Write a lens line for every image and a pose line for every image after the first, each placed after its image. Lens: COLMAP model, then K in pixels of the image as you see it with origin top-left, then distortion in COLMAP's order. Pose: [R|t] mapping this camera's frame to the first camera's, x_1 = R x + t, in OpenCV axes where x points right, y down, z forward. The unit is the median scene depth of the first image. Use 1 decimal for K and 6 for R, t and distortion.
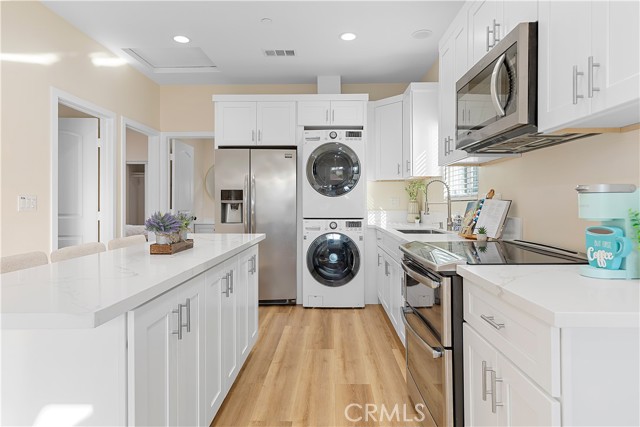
lens RADIAL K [[370.9, 0, 325.8], [0, 370.9, 198.6], [0, 0, 1]] dist [0.005475, 0.000931]
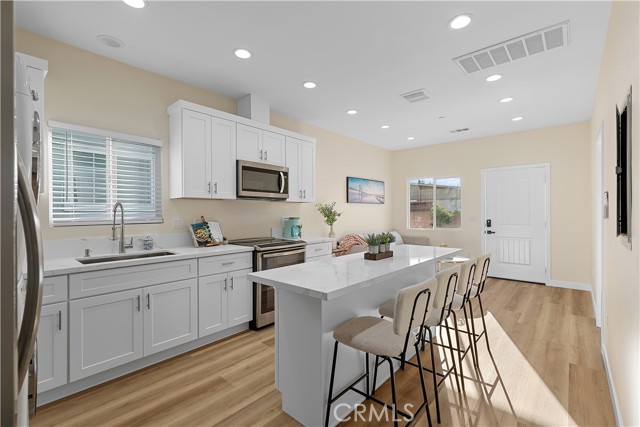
lens RADIAL K [[286.6, 0, 318.6], [0, 286.6, 212.7], [0, 0, 1]] dist [0.004941, 0.000243]
pose [[-0.760200, 0.002786, 0.649683, -0.500633], [-0.005243, 0.999932, -0.010423, -0.017789], [-0.649668, -0.011330, -0.760134, 1.042818]]
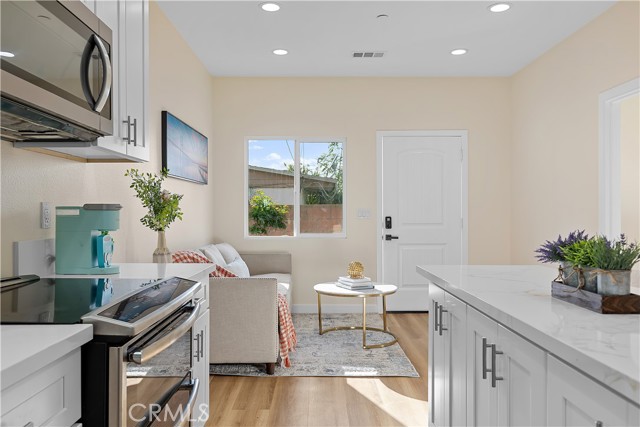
lens RADIAL K [[484.7, 0, 316.2], [0, 484.7, 215.4], [0, 0, 1]] dist [0.007923, 0.002487]
pose [[-0.999840, 0.001013, -0.017869, 0.008631], [0.001181, 0.999955, -0.009394, 0.006587], [0.017859, -0.009413, -0.999796, 0.855317]]
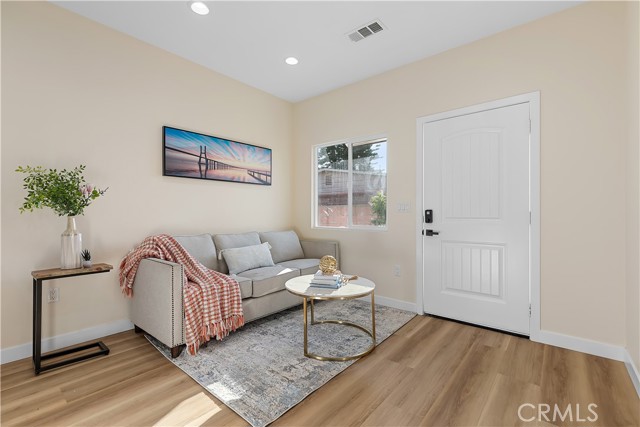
lens RADIAL K [[286.6, 0, 318.0], [0, 286.6, 212.0], [0, 0, 1]] dist [0.004941, 0.000243]
pose [[-0.776162, 0.001393, 0.630532, -0.474327], [-0.011379, 0.999804, -0.016216, 0.018834], [-0.630431, -0.019761, -0.775994, 0.225655]]
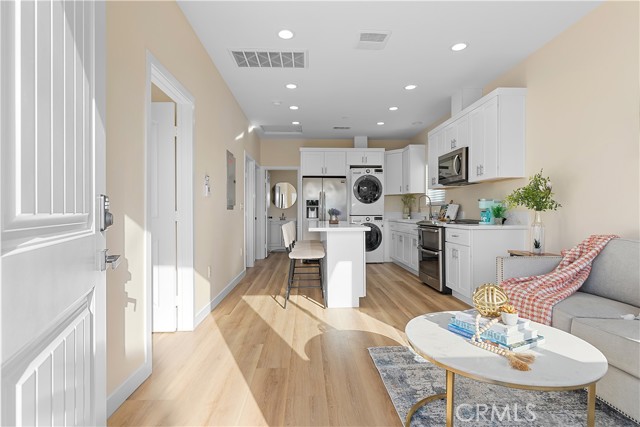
lens RADIAL K [[325.6, 0, 321.3], [0, 325.6, 211.7], [0, 0, 1]] dist [-0.005523, -0.000686]
pose [[0.997966, -0.001758, 0.063720, -0.320953], [0.000990, 0.999926, 0.012091, 0.014518], [-0.063737, -0.012004, 0.997895, -0.632828]]
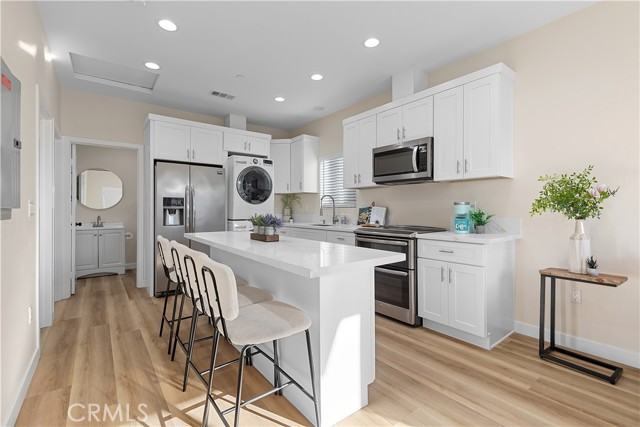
lens RADIAL K [[286.6, 0, 319.5], [0, 286.6, 209.7], [0, 0, 1]] dist [0.004941, 0.000243]
pose [[0.778873, -0.002089, 0.627178, -0.478862], [-0.006717, 0.999909, 0.011672, 0.001315], [-0.627145, -0.013304, 0.778789, -0.017575]]
